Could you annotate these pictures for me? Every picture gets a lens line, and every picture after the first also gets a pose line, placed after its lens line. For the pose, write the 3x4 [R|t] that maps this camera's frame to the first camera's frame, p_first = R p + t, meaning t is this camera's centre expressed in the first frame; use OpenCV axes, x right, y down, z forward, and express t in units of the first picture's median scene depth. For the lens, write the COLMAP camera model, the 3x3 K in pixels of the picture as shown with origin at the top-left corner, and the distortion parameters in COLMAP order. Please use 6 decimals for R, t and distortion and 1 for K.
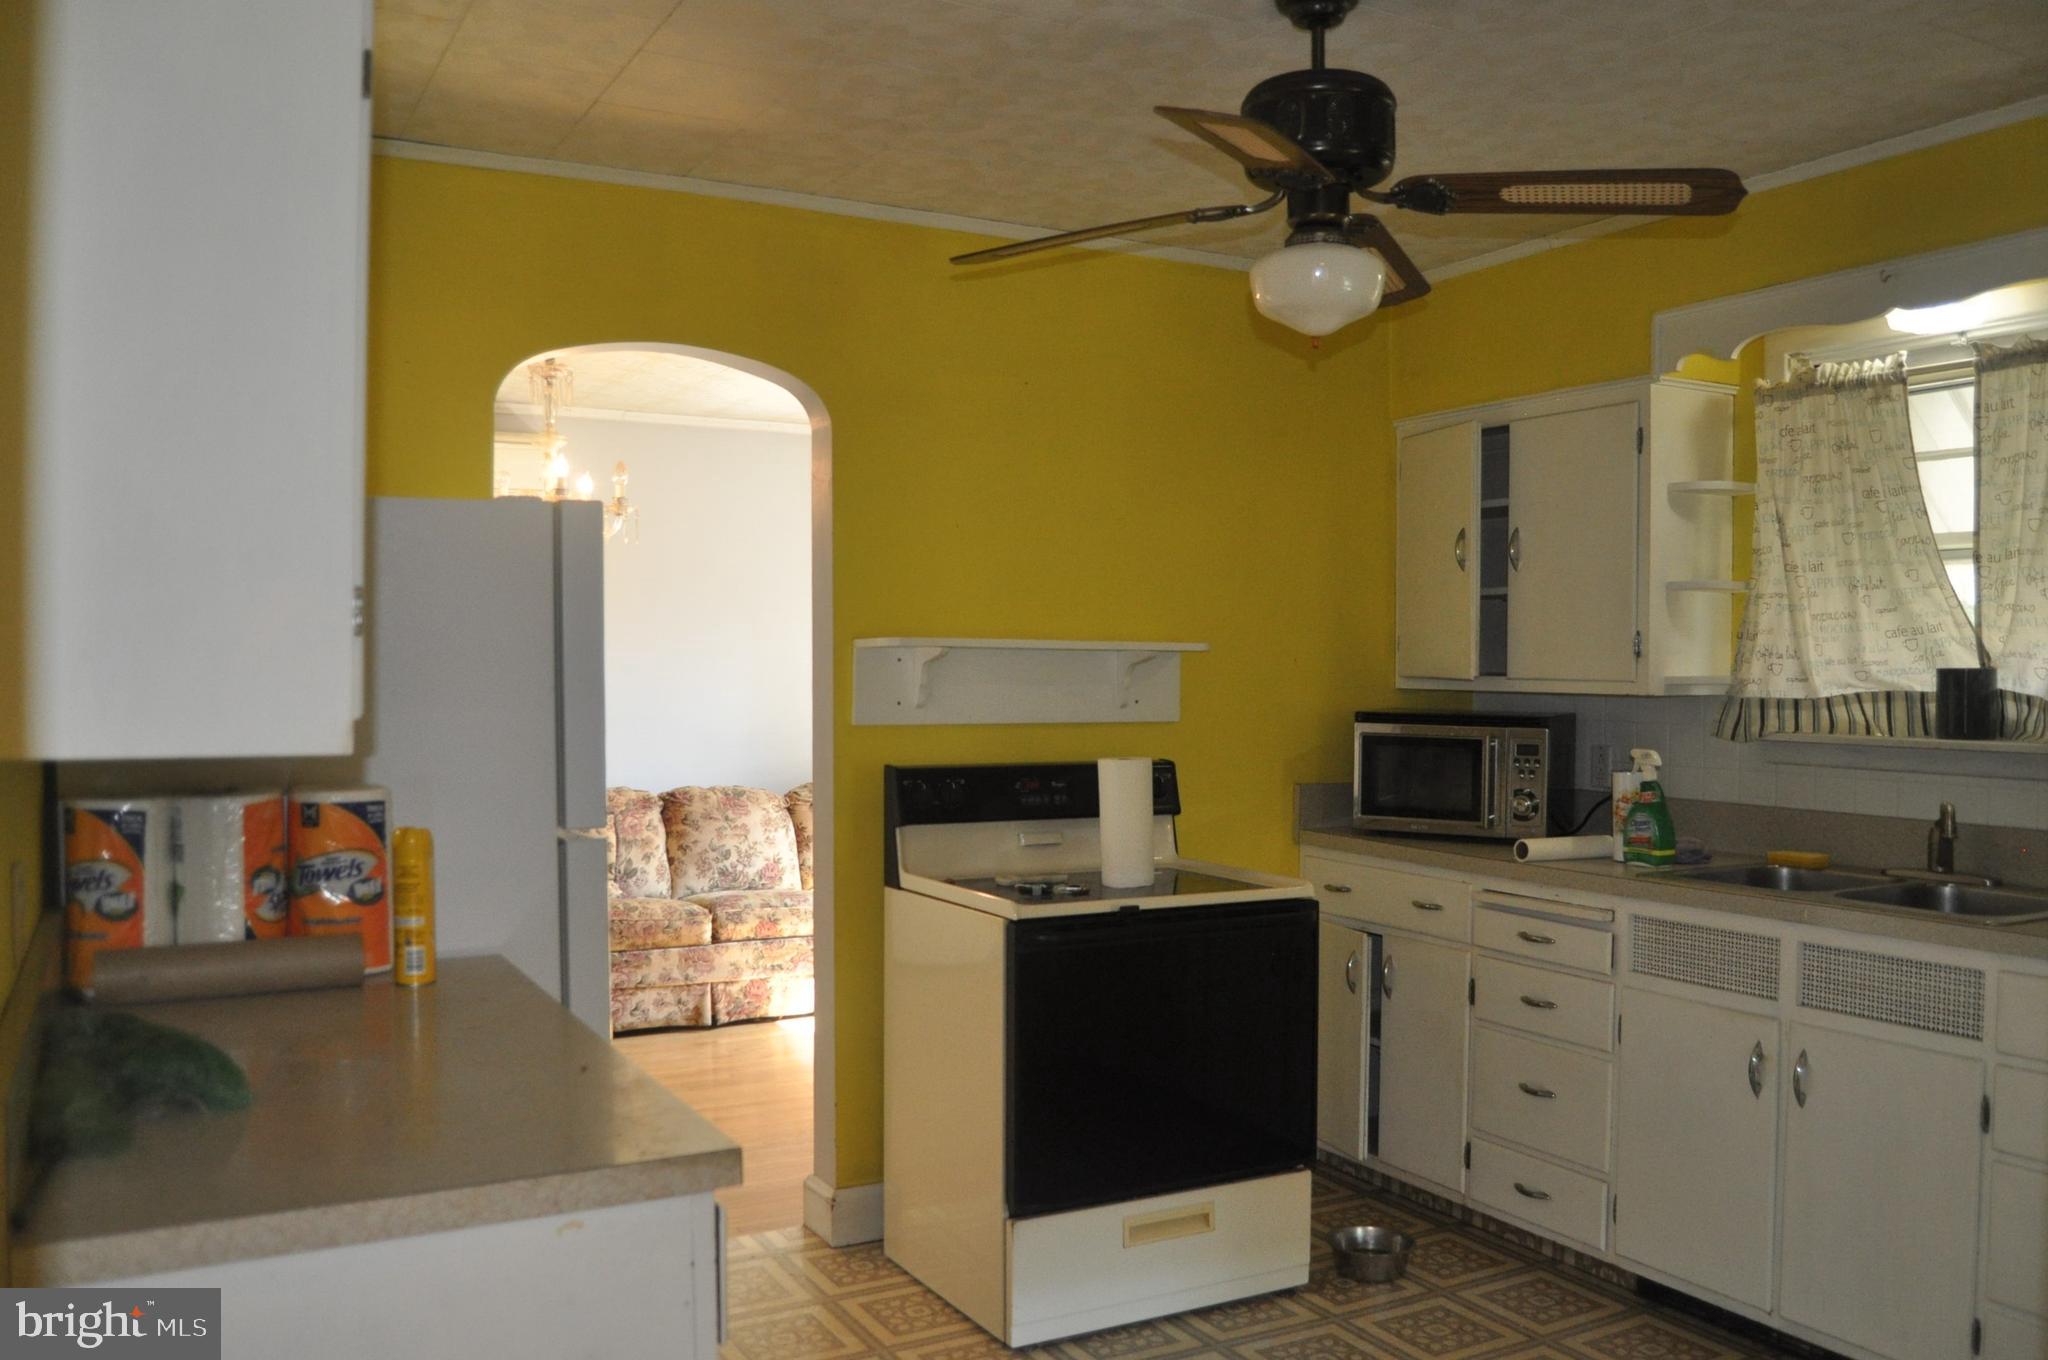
lens RADIAL K [[1592.2, 0, 1020.6], [0, 1592.2, 683.4], [0, 0, 1]] dist [-0.088995, 0.017793]
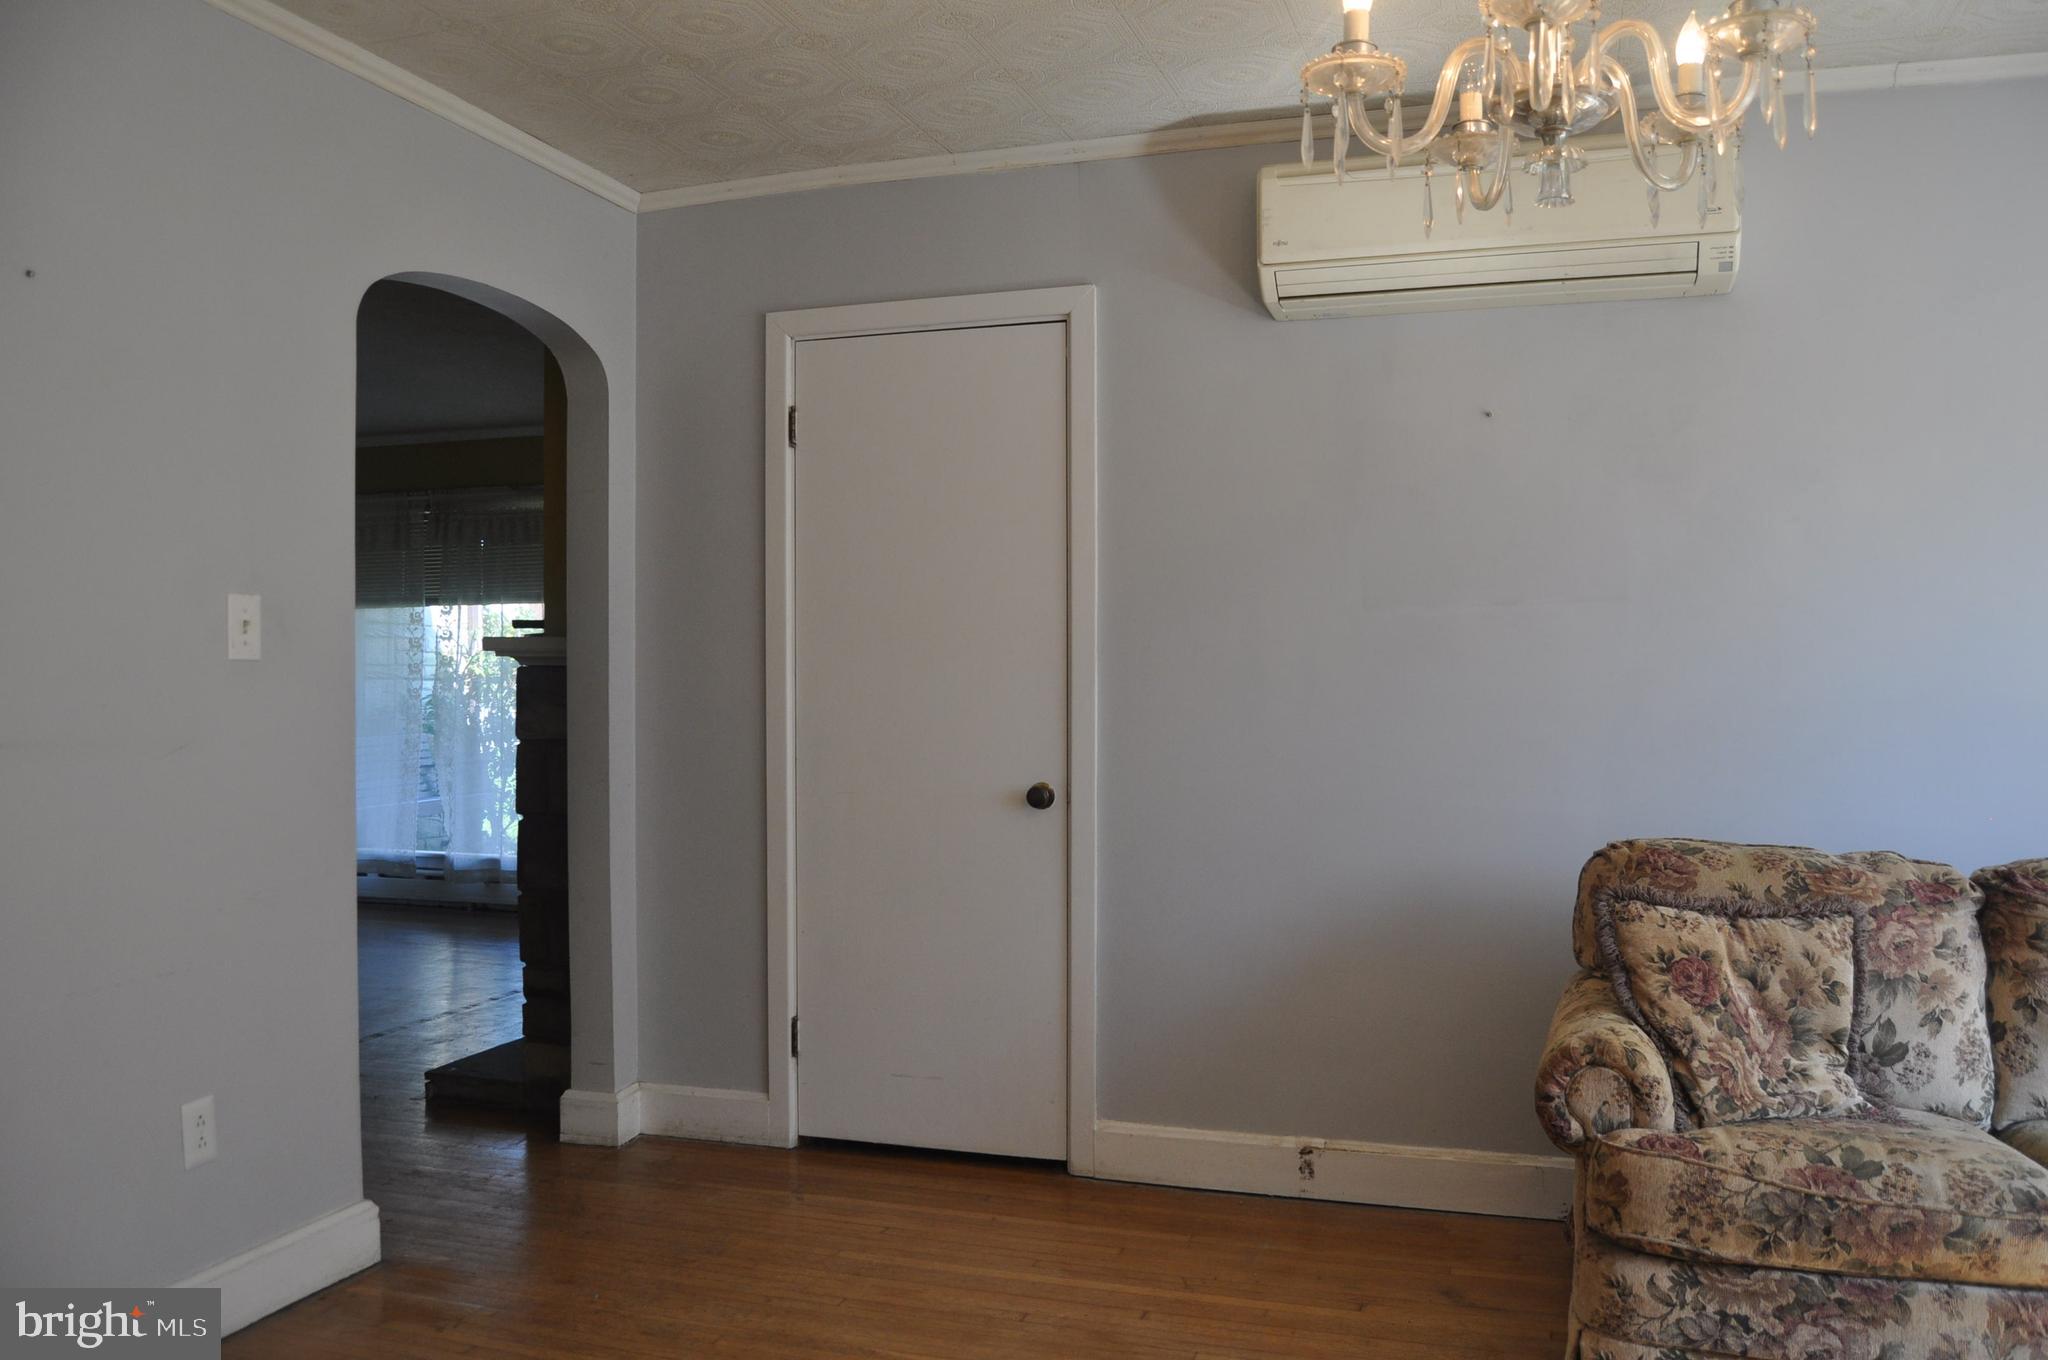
lens RADIAL K [[1592.2, 0, 1020.9], [0, 1592.2, 680.7], [0, 0, 1]] dist [-0.088995, 0.017793]
pose [[0.677620, 0.001142, -0.735411, -0.096026], [-0.004589, 0.999986, -0.002675, 0.019532], [0.735398, 0.005187, 0.677616, 0.531666]]
